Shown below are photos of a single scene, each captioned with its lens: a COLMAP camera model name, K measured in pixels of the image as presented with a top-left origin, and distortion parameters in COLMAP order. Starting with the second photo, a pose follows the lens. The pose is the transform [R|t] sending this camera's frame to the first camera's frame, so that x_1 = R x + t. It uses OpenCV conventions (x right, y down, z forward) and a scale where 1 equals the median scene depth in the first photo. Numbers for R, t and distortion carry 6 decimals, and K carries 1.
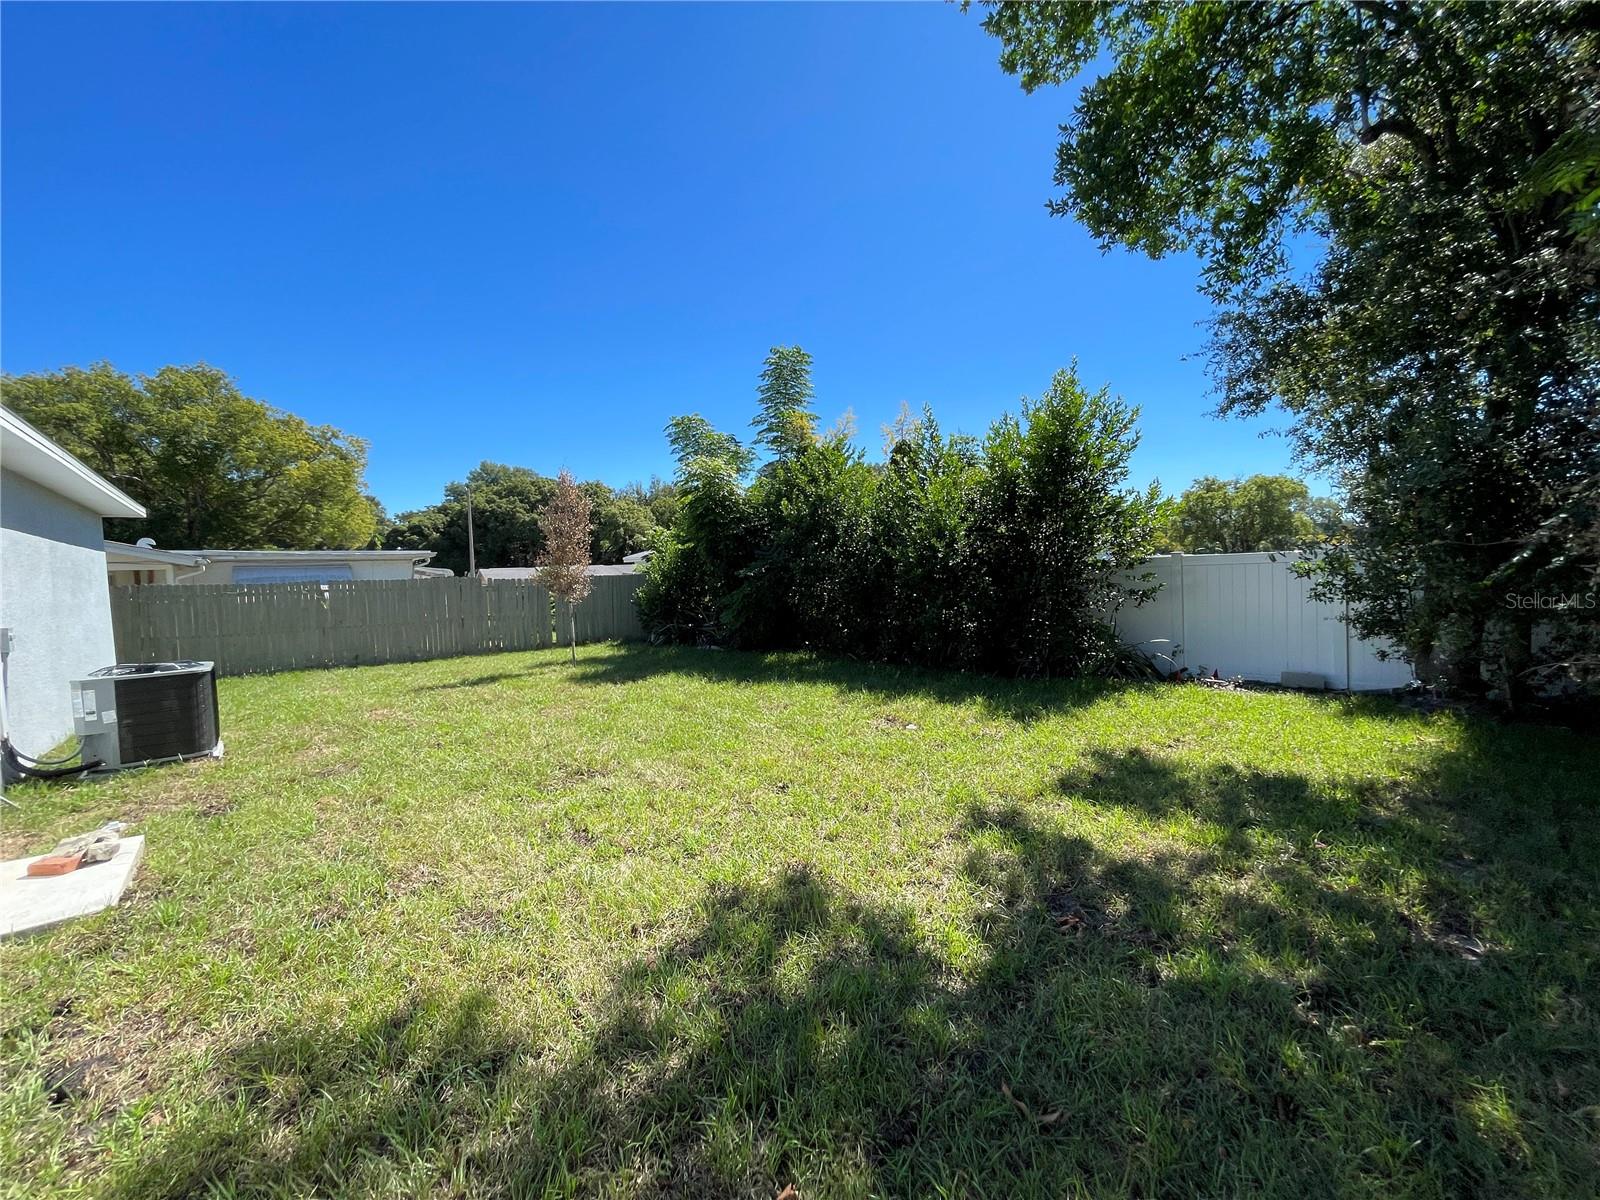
lens RADIAL K [[640.8, 0, 798.1], [0, 640.8, 600.9], [0, 0, 1]] dist [-0.000614, -0.000425]
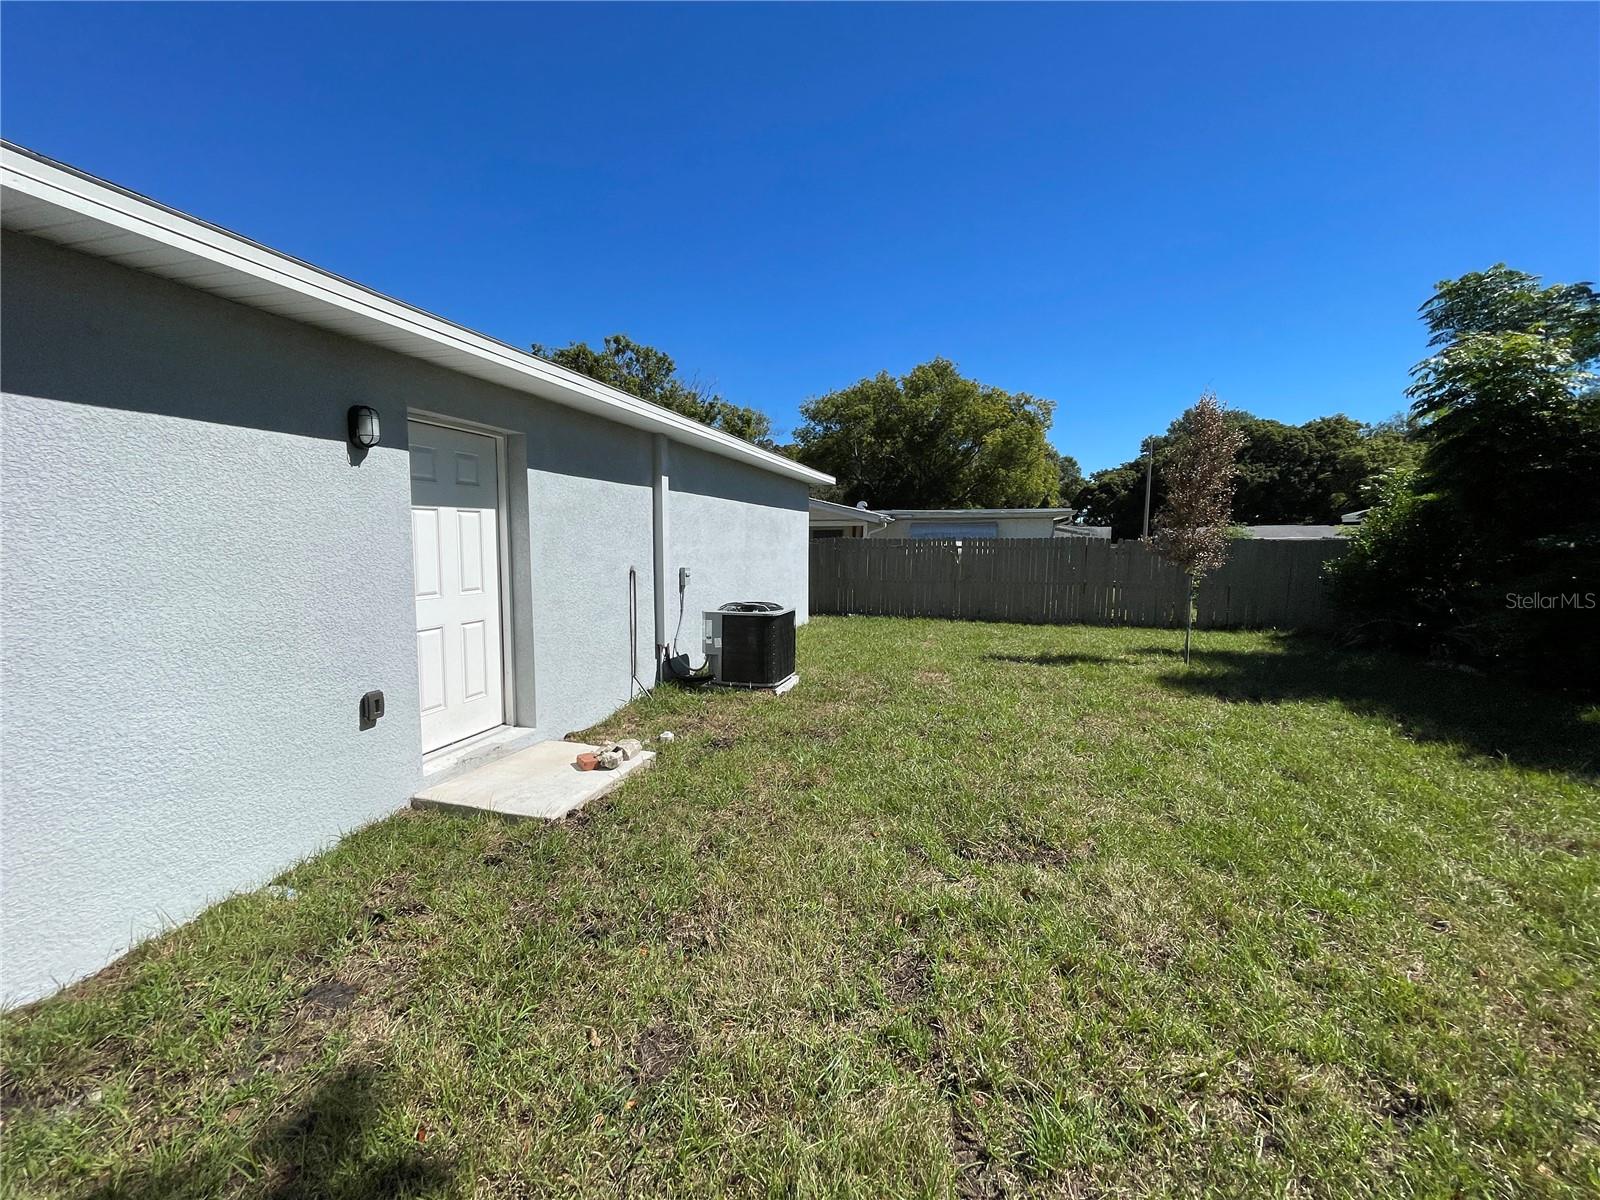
lens RADIAL K [[640.8, 0, 797.3], [0, 640.8, 614.8], [0, 0, 1]] dist [-0.000614, -0.000425]
pose [[0.541813, 0.126647, -0.830903, 0.022145], [-0.054769, 0.991801, 0.115458, -0.011945], [0.838713, -0.017049, 0.544307, 0.180373]]
